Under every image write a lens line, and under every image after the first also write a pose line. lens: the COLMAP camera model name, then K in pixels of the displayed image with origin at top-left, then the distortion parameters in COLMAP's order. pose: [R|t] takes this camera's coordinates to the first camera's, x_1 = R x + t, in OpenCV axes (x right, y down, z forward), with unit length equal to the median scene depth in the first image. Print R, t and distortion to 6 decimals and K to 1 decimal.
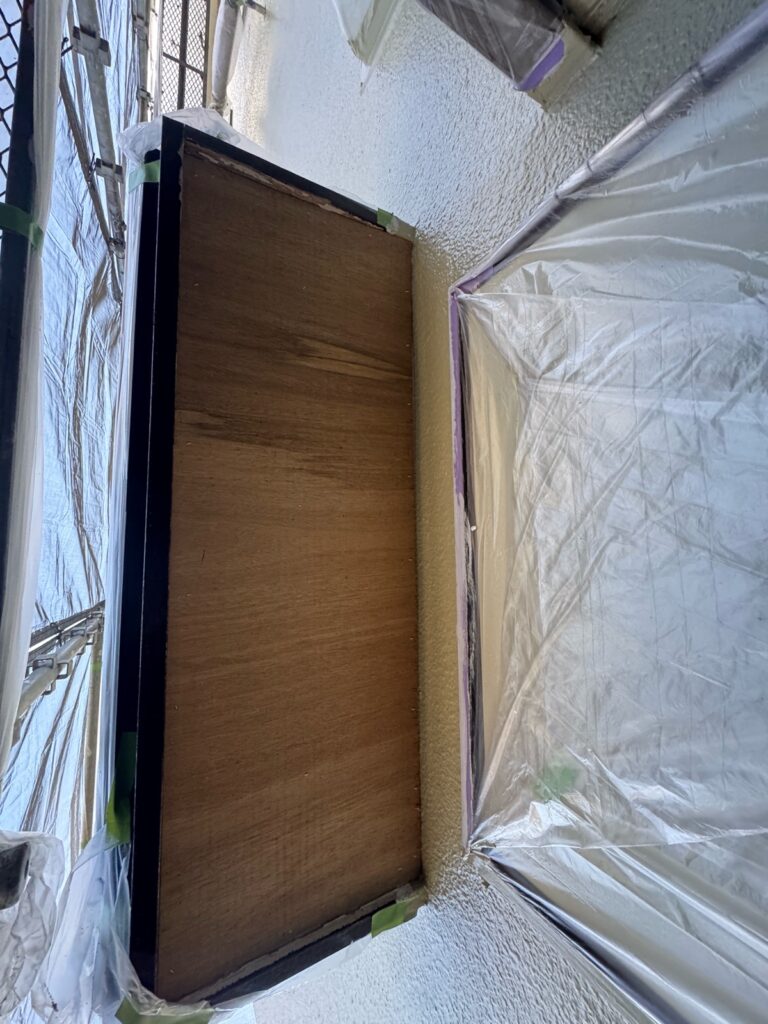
lens RADIAL K [[411.5, 0, 385.8], [0, 411.5, 512.6], [0, 0, 1]] dist [-0.009299, -0.000072]
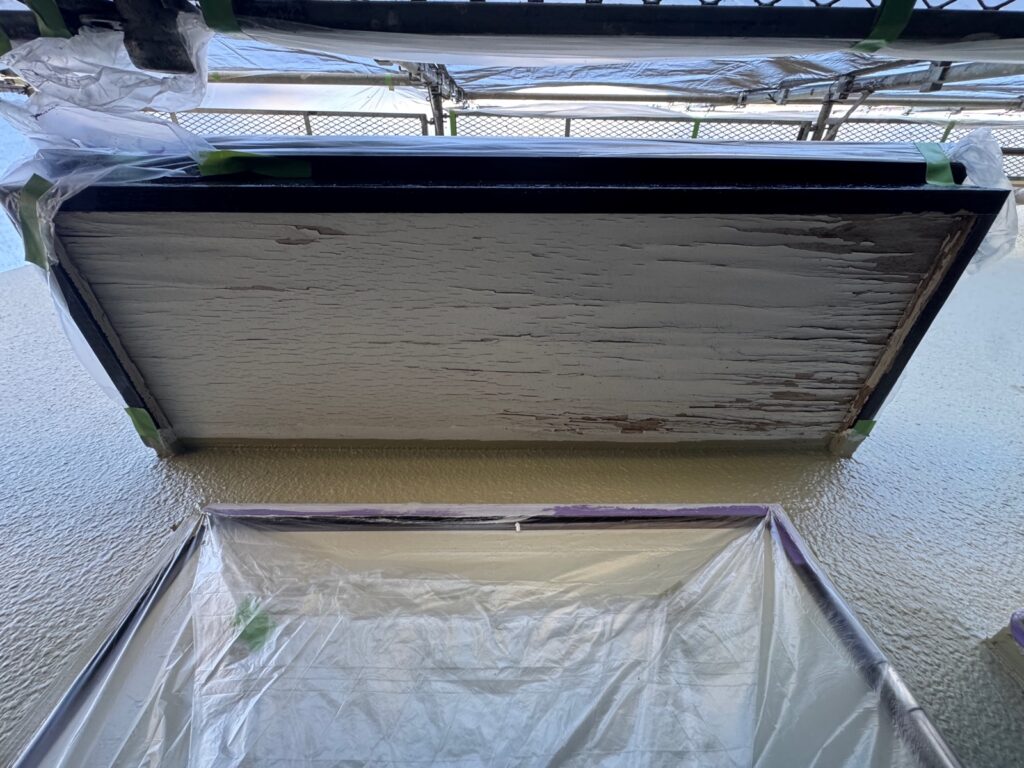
lens RADIAL K [[411.5, 0, 508.8], [0, 411.5, 382.2], [0, 0, 1]] dist [-0.009299, -0.000072]
pose [[-0.014707, 0.998454, 0.053604, -0.187168], [-0.996387, -0.019119, 0.082754, -0.015502], [0.083651, -0.052193, 0.995127, 0.058238]]
